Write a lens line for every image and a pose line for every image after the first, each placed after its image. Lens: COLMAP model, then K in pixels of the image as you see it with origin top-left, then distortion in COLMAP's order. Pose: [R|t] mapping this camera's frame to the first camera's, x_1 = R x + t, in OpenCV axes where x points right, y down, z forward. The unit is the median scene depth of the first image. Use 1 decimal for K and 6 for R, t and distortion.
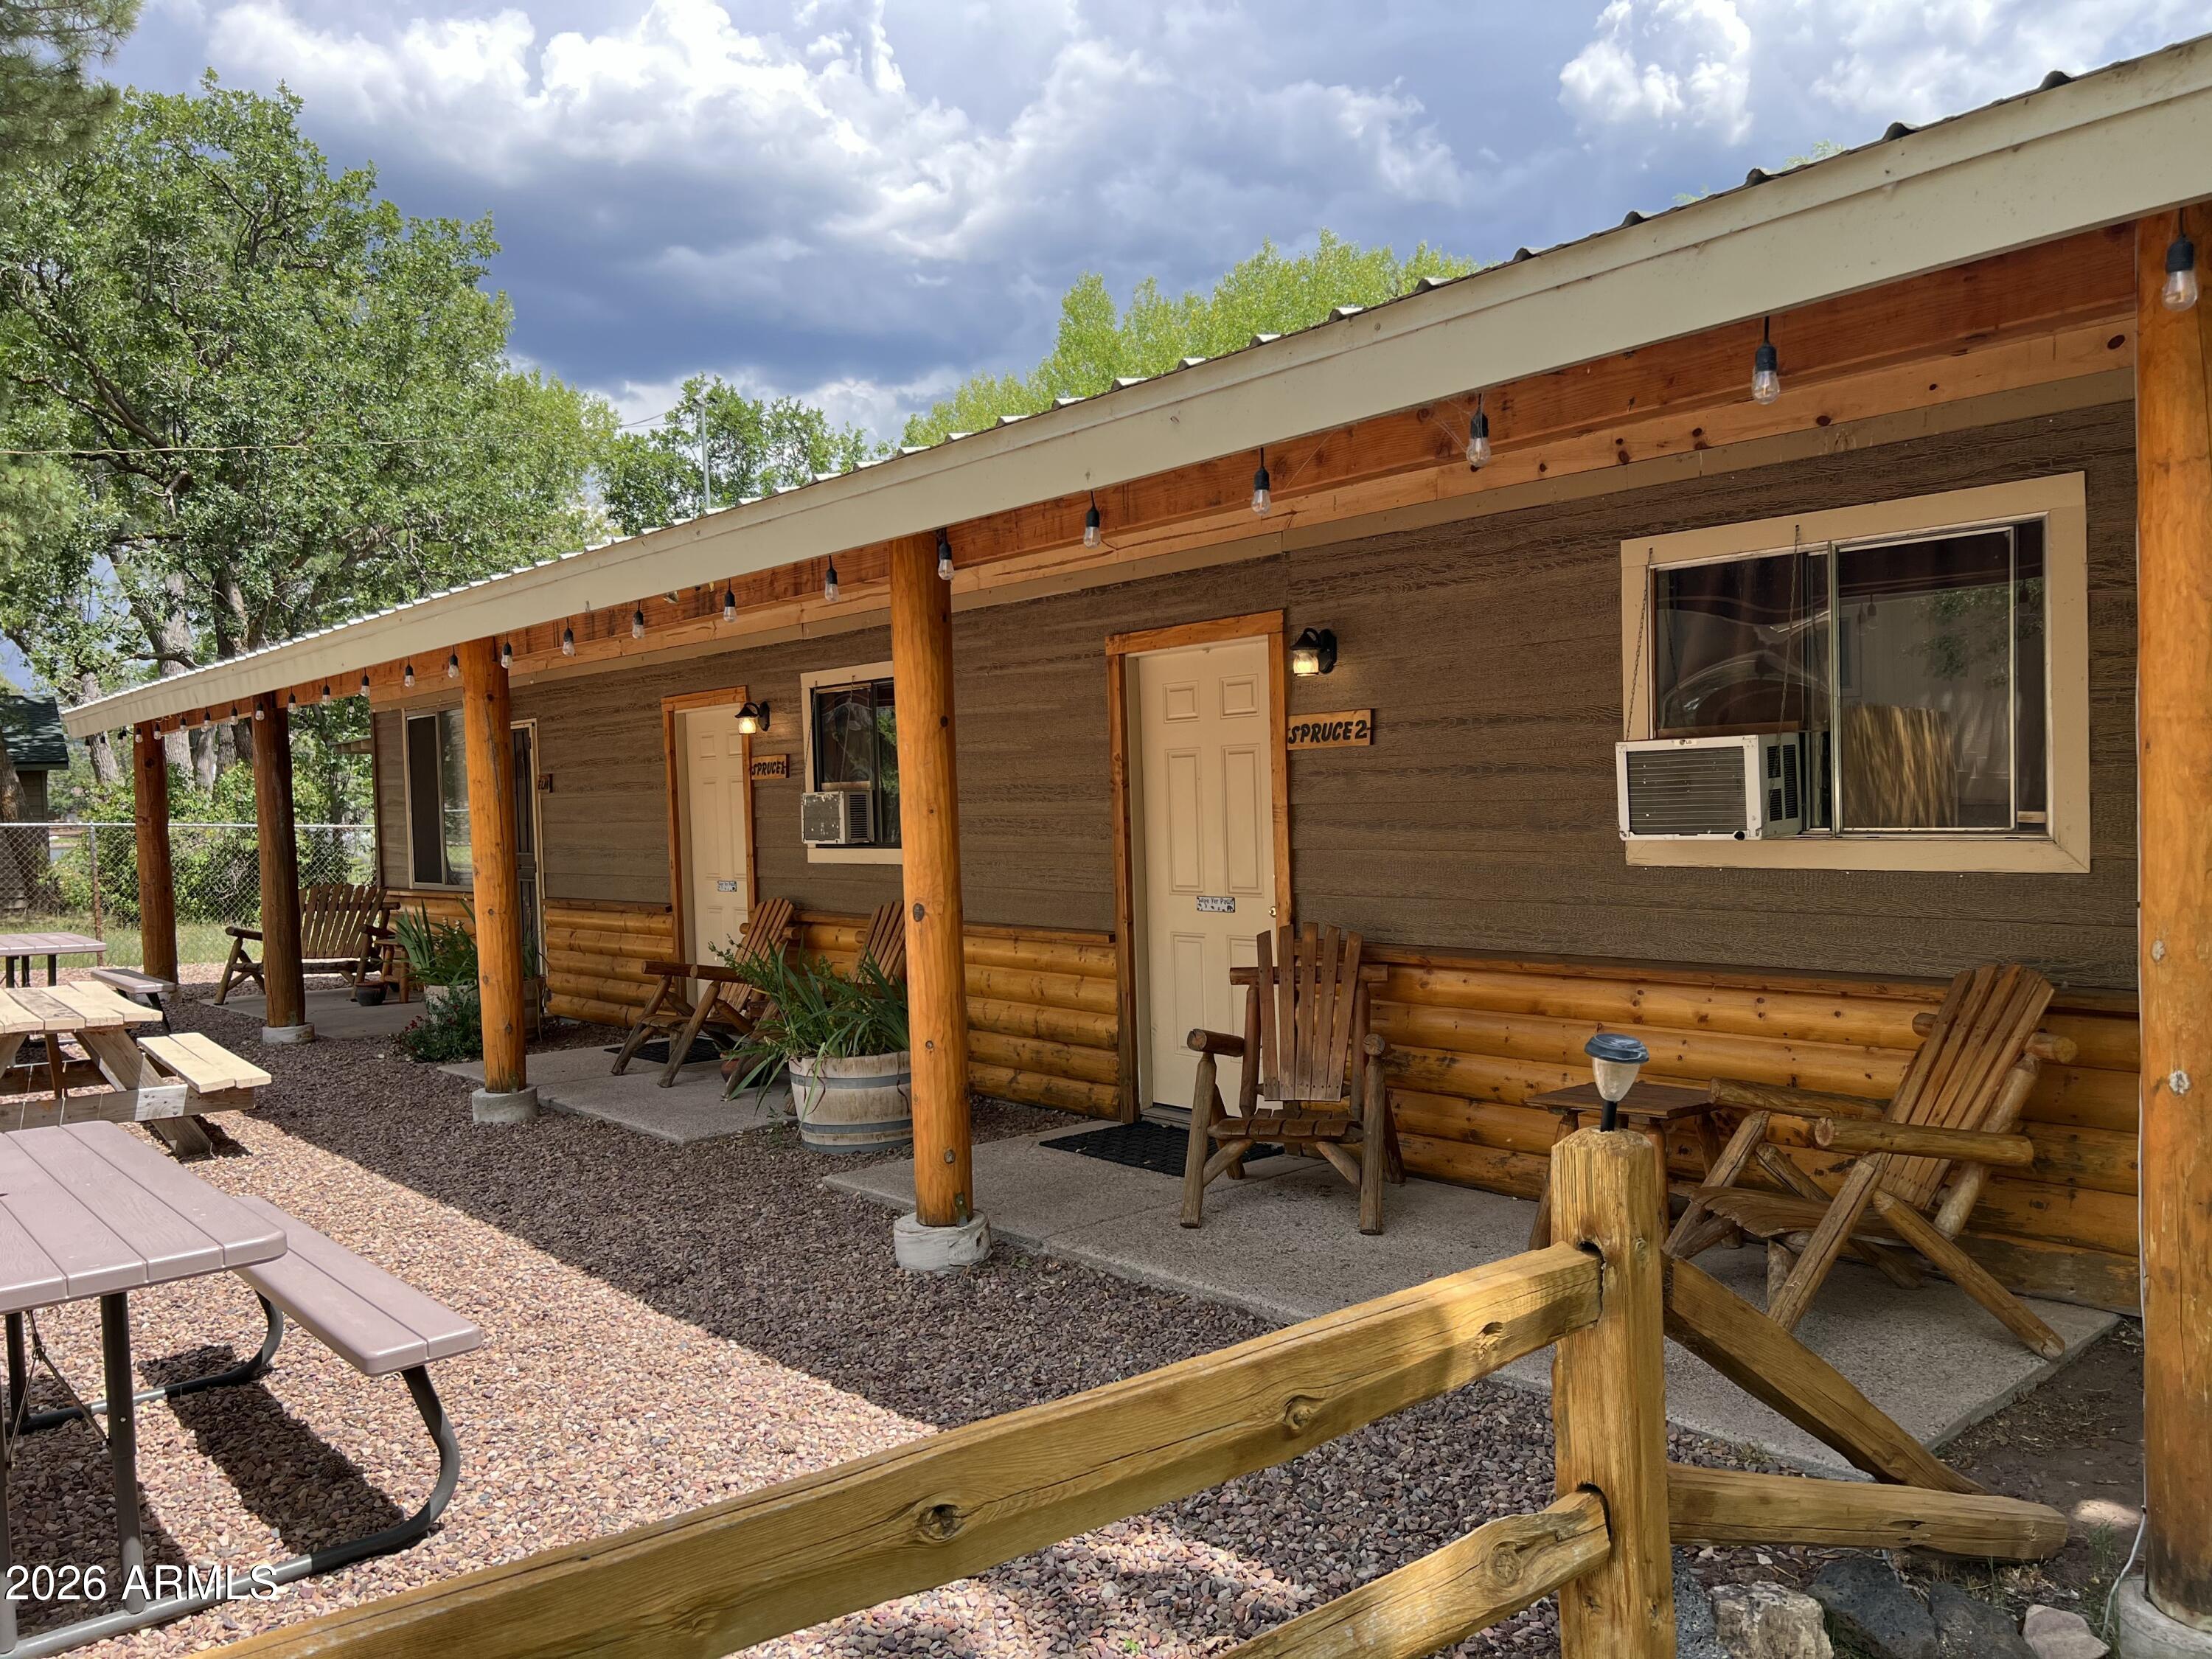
lens RADIAL K [[1658.6, 0, 1095.2], [0, 1658.6, 842.2], [0, 0, 1]] dist [0.056959, -0.064769]
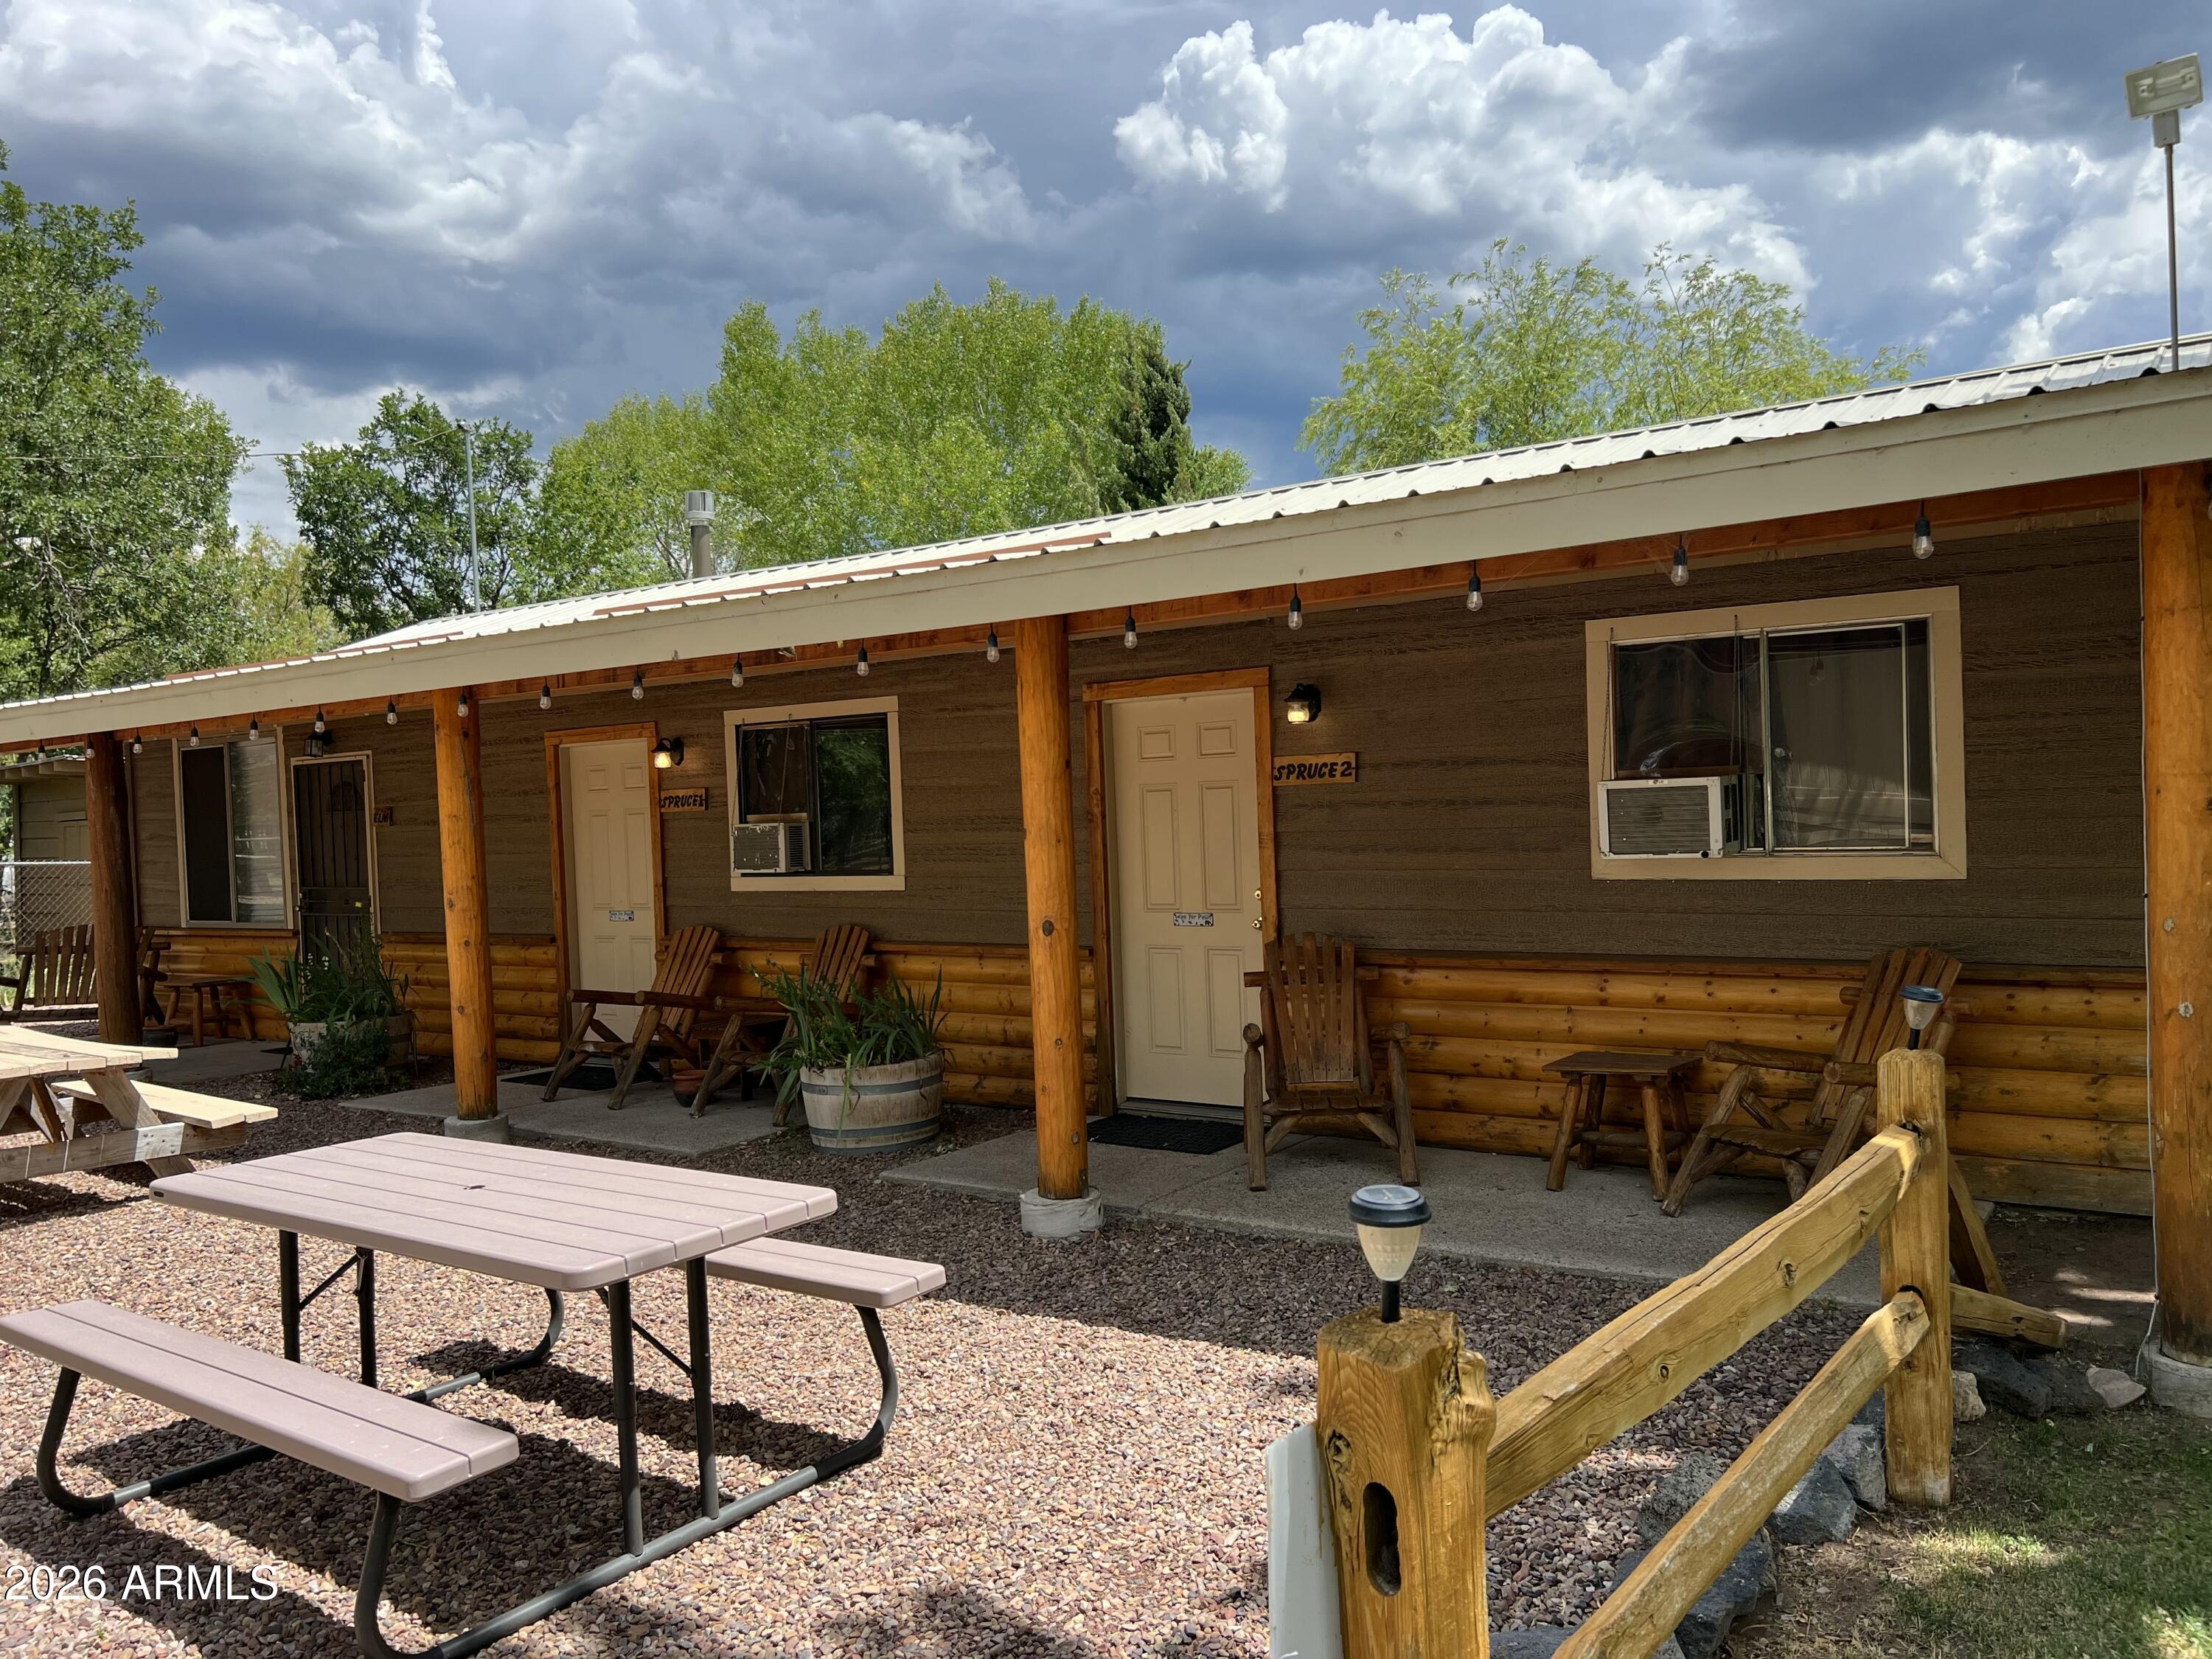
lens RADIAL K [[1658.6, 0, 1095.2], [0, 1658.6, 842.2], [0, 0, 1]] dist [0.056959, -0.064769]
pose [[0.973446, -0.009083, 0.228738, -0.293761], [0.012737, 0.999814, -0.014504, -0.000595], [-0.228563, 0.017033, 0.973380, -0.117925]]
